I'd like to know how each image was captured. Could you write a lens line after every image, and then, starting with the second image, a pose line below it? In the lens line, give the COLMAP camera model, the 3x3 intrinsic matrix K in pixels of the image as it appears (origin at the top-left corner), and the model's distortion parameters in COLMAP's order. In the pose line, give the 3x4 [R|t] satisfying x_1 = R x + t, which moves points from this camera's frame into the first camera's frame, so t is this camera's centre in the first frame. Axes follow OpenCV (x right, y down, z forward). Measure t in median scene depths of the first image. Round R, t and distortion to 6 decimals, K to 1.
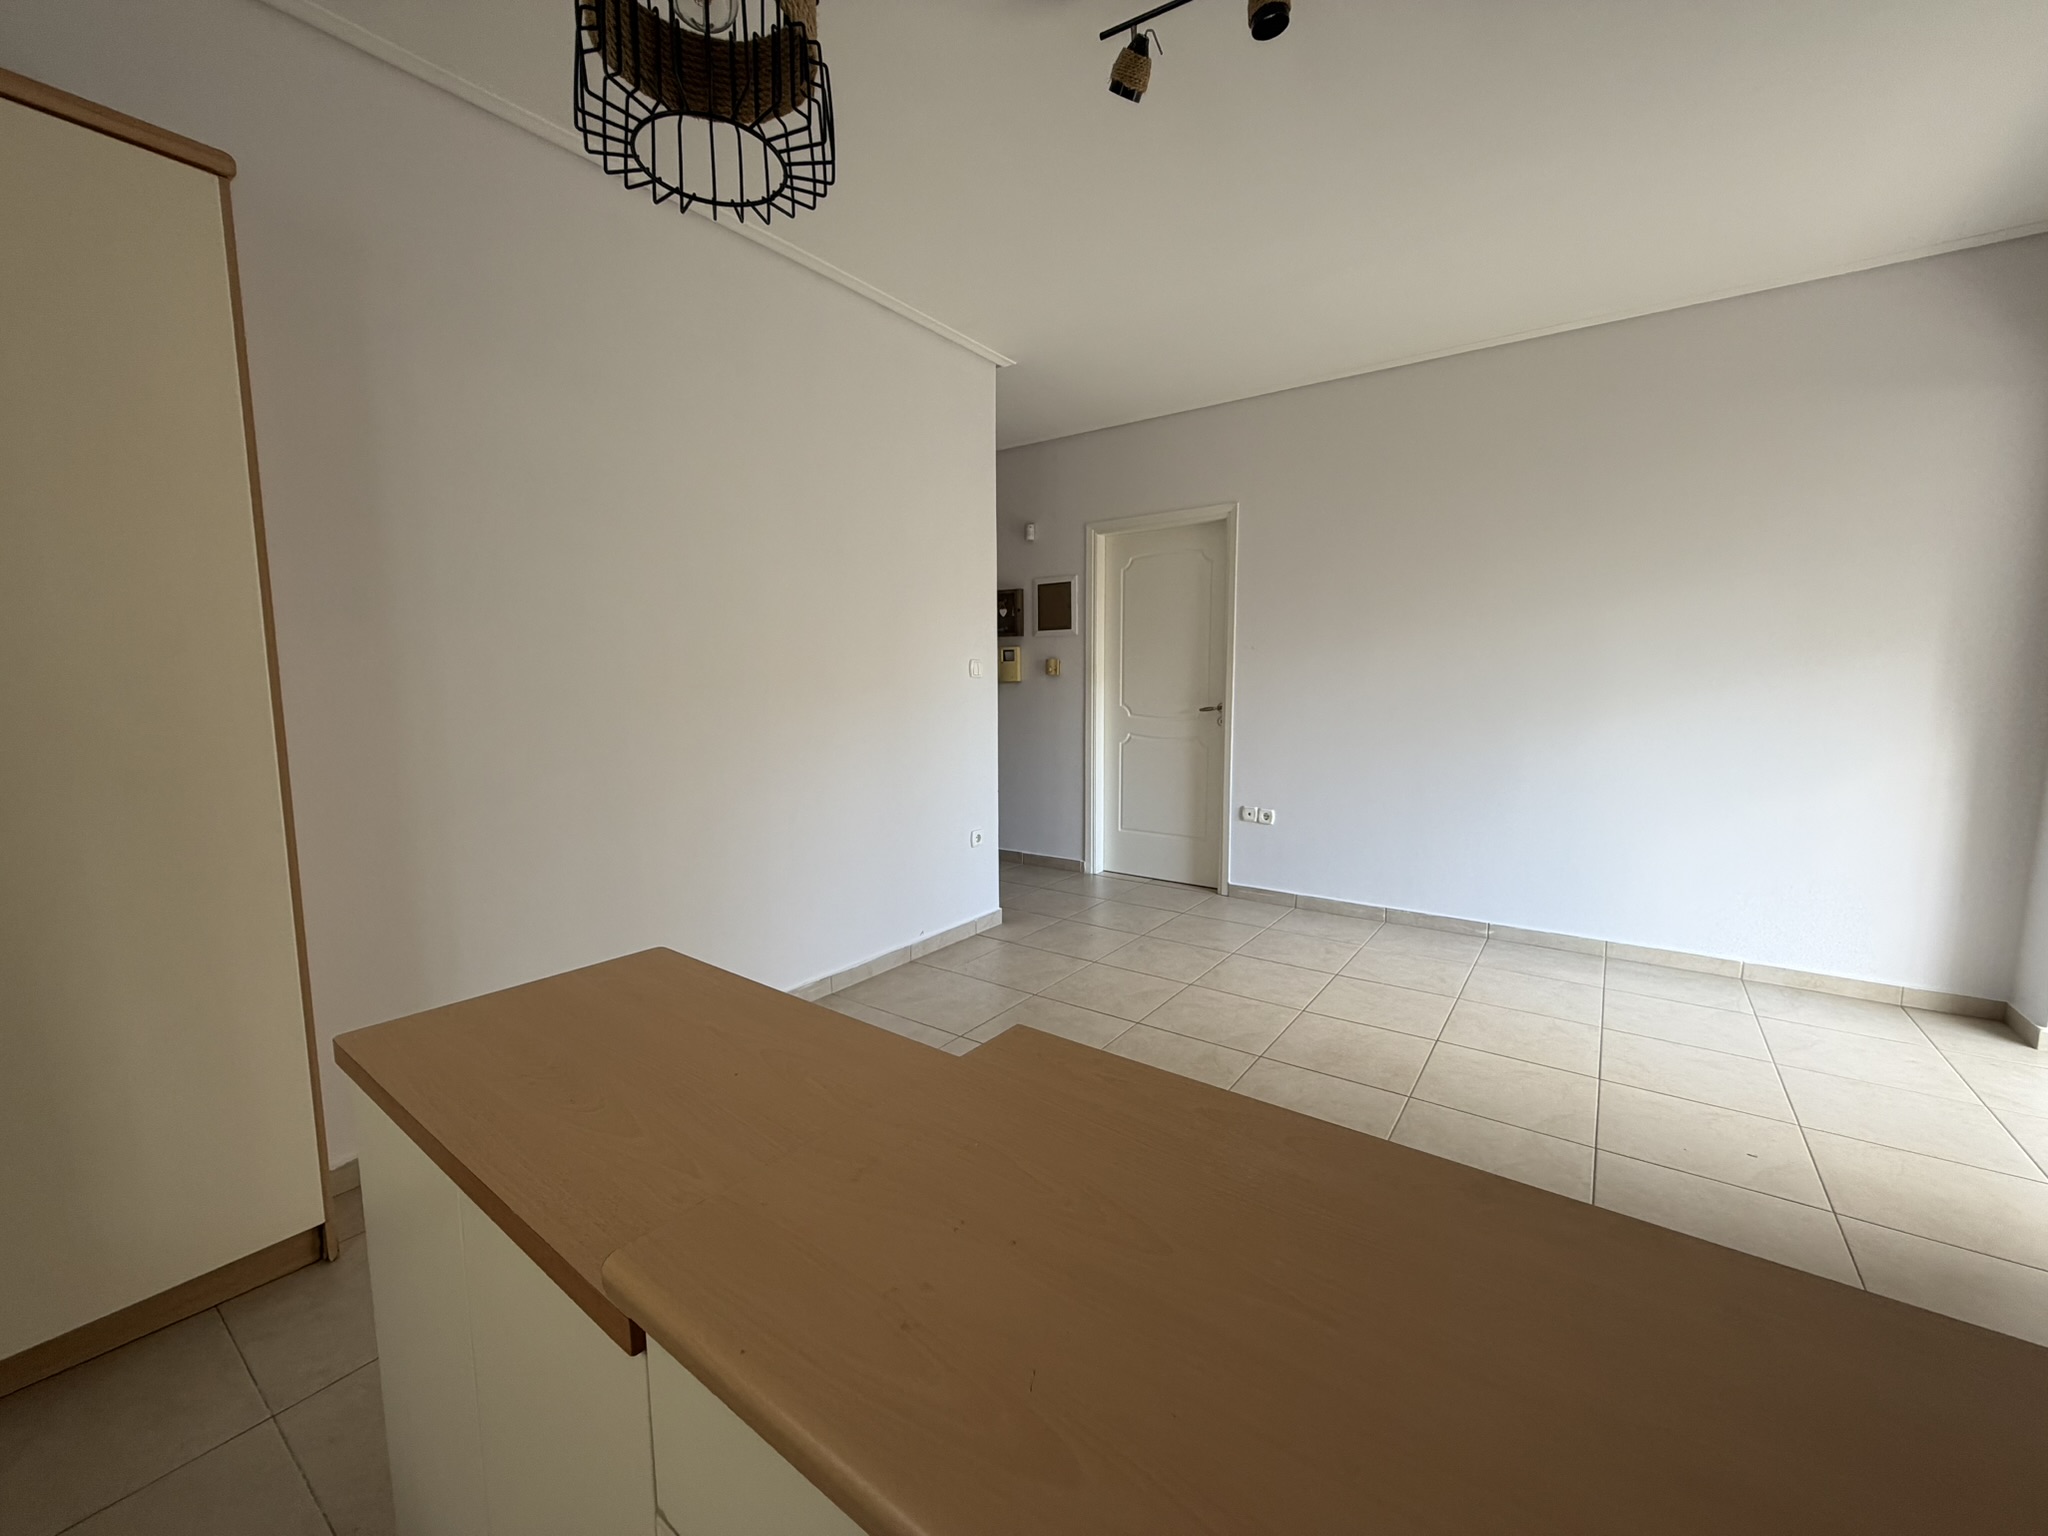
lens RADIAL K [[815.6, 0, 1021.5], [0, 815.6, 765.0], [0, 0, 1]] dist [0.000919, -0.000123]
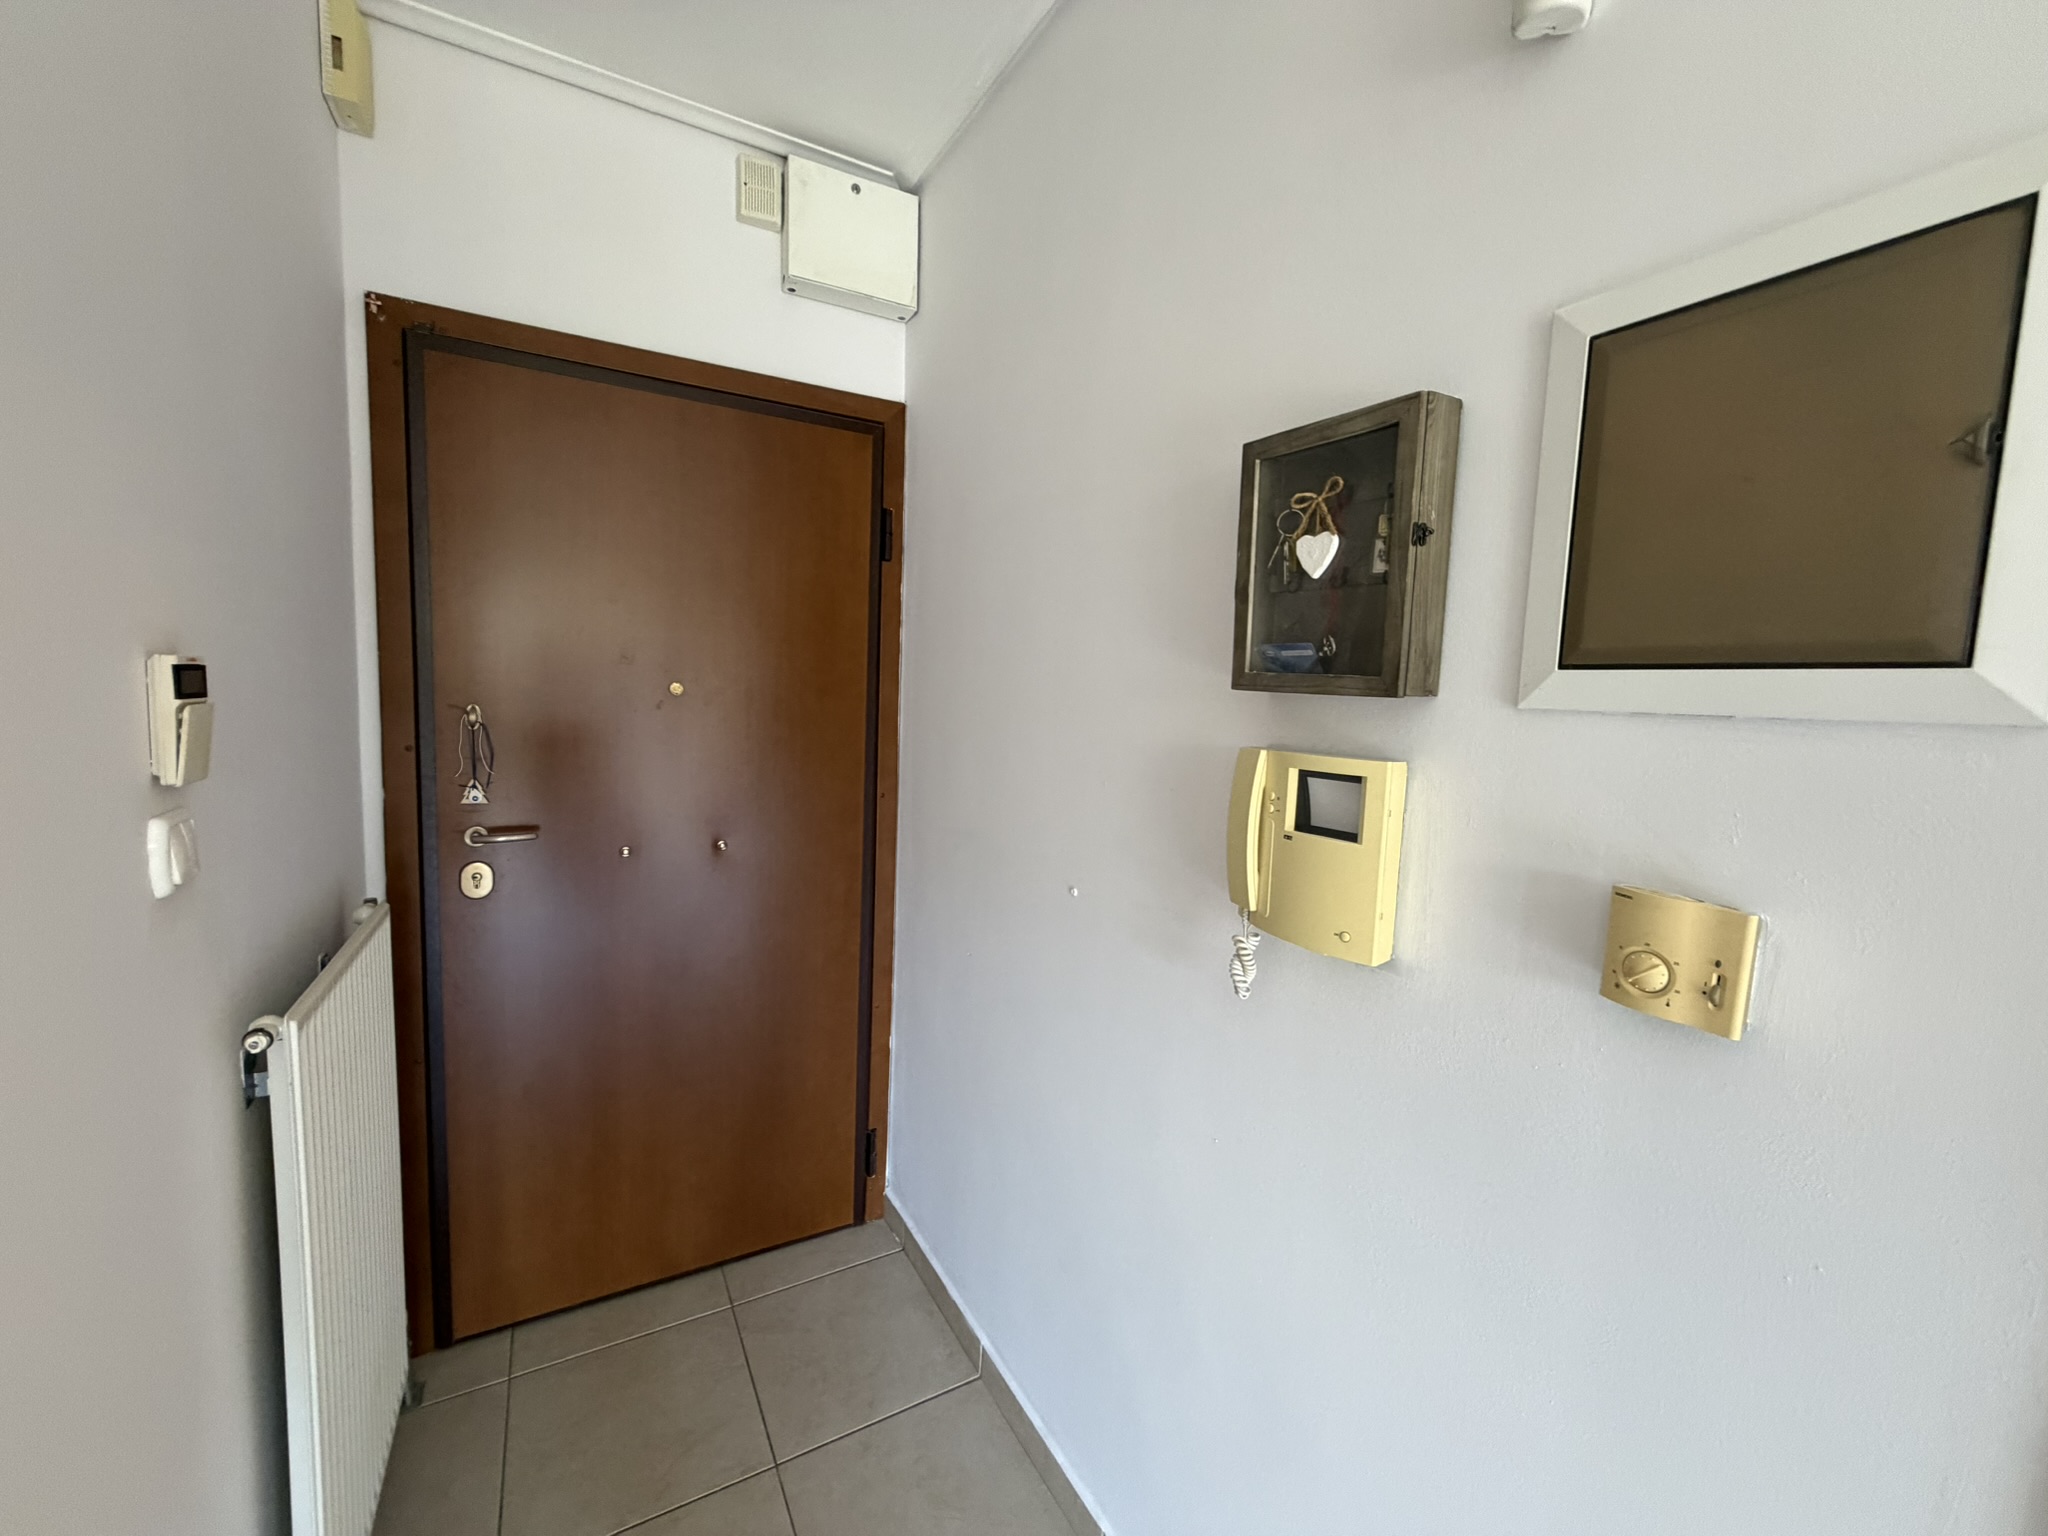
lens RADIAL K [[815.6, 0, 1026.0], [0, 815.6, 770.5], [0, 0, 1]] dist [0.000919, -0.000123]
pose [[0.909727, 0.076645, -0.408072, -0.004361], [-0.085800, 0.996304, -0.004147, -0.137713], [0.406246, 0.038785, 0.912940, 0.830104]]
